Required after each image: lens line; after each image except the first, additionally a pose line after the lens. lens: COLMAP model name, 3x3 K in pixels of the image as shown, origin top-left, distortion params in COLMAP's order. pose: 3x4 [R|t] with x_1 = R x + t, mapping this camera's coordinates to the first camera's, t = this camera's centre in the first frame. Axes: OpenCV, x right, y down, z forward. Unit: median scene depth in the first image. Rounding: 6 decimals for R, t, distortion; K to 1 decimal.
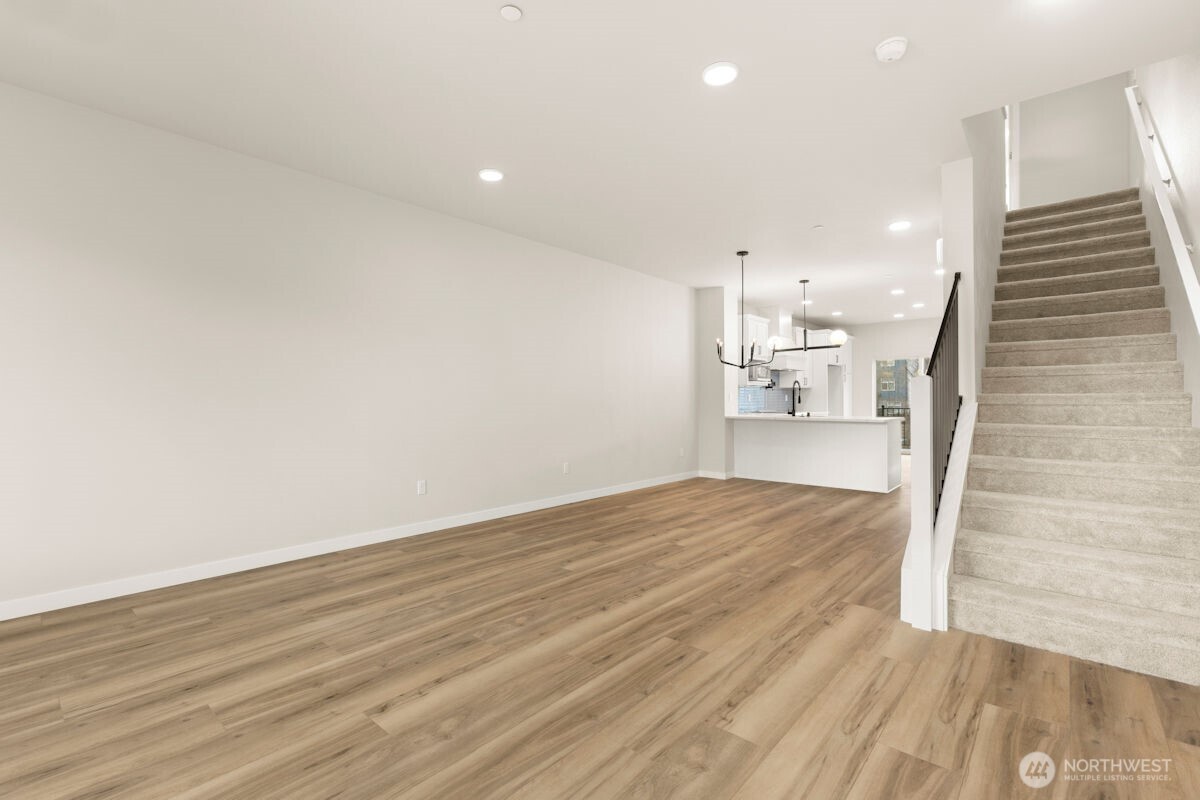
lens RADIAL K [[549.6, 0, 598.3], [0, 549.6, 394.4], [0, 0, 1]] dist [-0.000658, -0.000276]
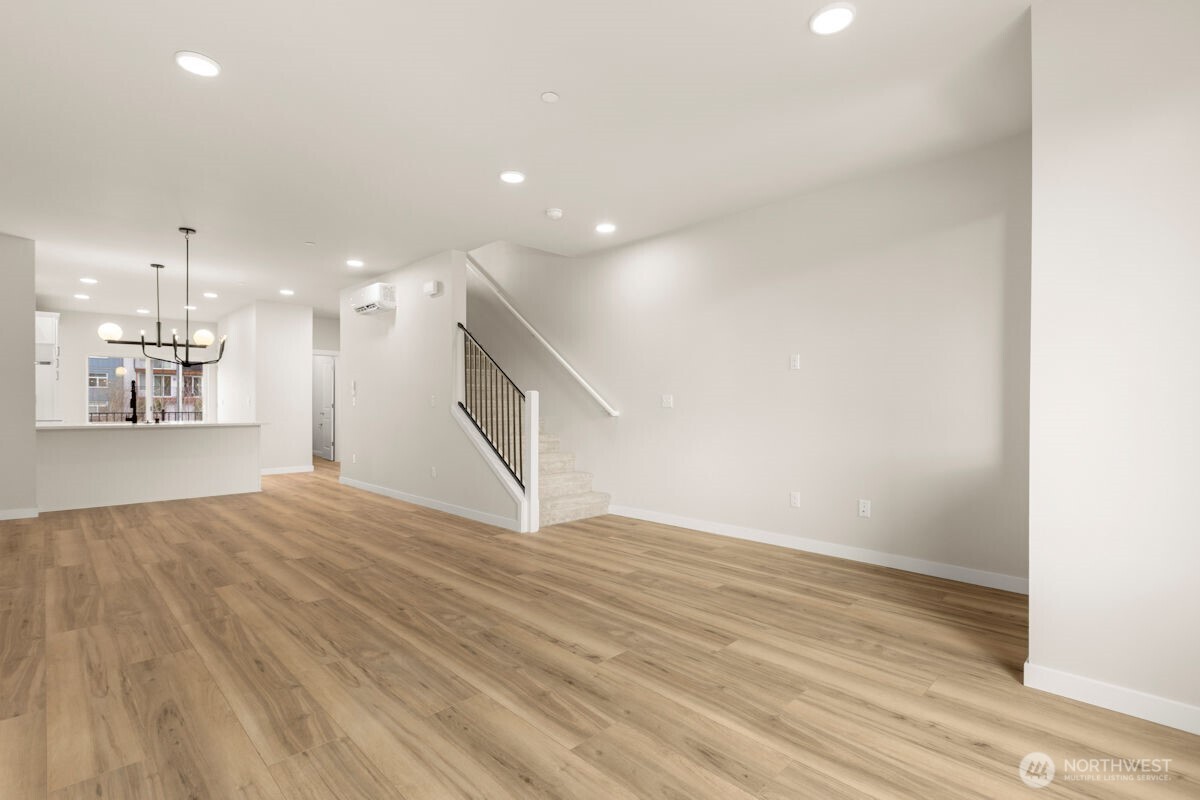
lens RADIAL K [[549.6, 0, 600.6], [0, 549.6, 405.9], [0, 0, 1]] dist [-0.000658, -0.000276]
pose [[0.059746, -0.001966, 0.998212, -1.105248], [-0.013929, 0.999899, 0.002803, 0.004646], [-0.998116, -0.014071, 0.059712, 0.628113]]
